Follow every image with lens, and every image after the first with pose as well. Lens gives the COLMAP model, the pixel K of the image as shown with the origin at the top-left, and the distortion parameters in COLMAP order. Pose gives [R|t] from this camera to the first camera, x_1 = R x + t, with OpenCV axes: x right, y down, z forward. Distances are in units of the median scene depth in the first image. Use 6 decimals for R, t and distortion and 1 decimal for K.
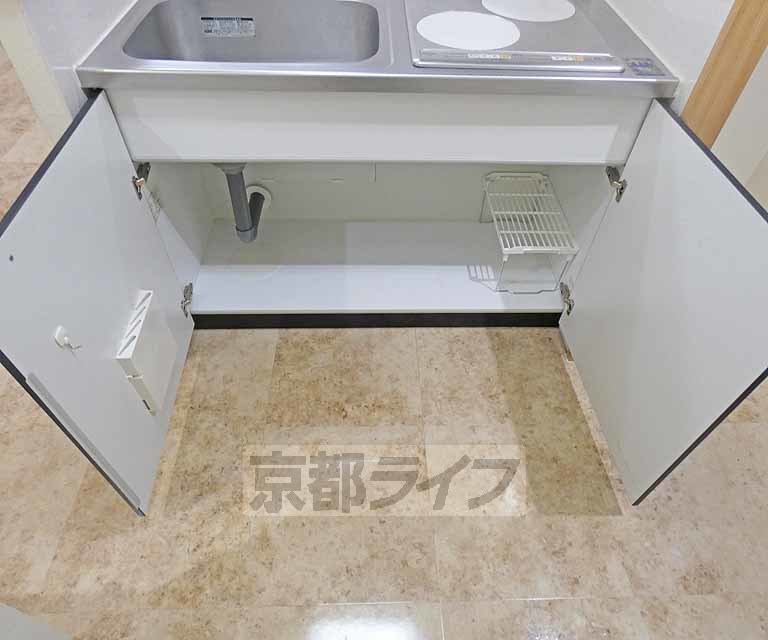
lens RADIAL K [[513.6, 0, 385.0], [0, 513.6, 323.3], [0, 0, 1]] dist [-0.011872, 0.007166]
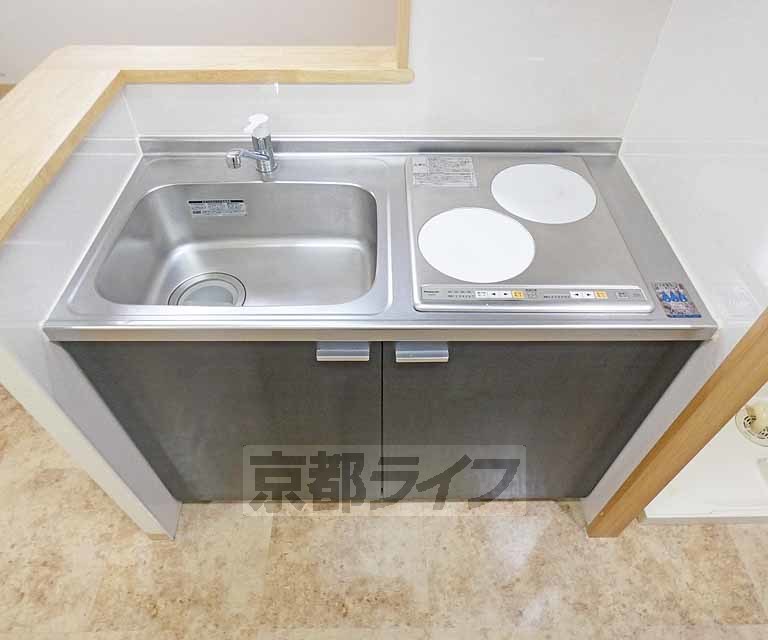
lens RADIAL K [[513.6, 0, 383.6], [0, 513.6, 316.5], [0, 0, 1]] dist [-0.011872, 0.007166]
pose [[0.999638, -0.002950, -0.026754, 0.017137], [0.002588, 0.999905, -0.013567, -0.336669], [0.026791, 0.013493, 0.999550, 0.073074]]
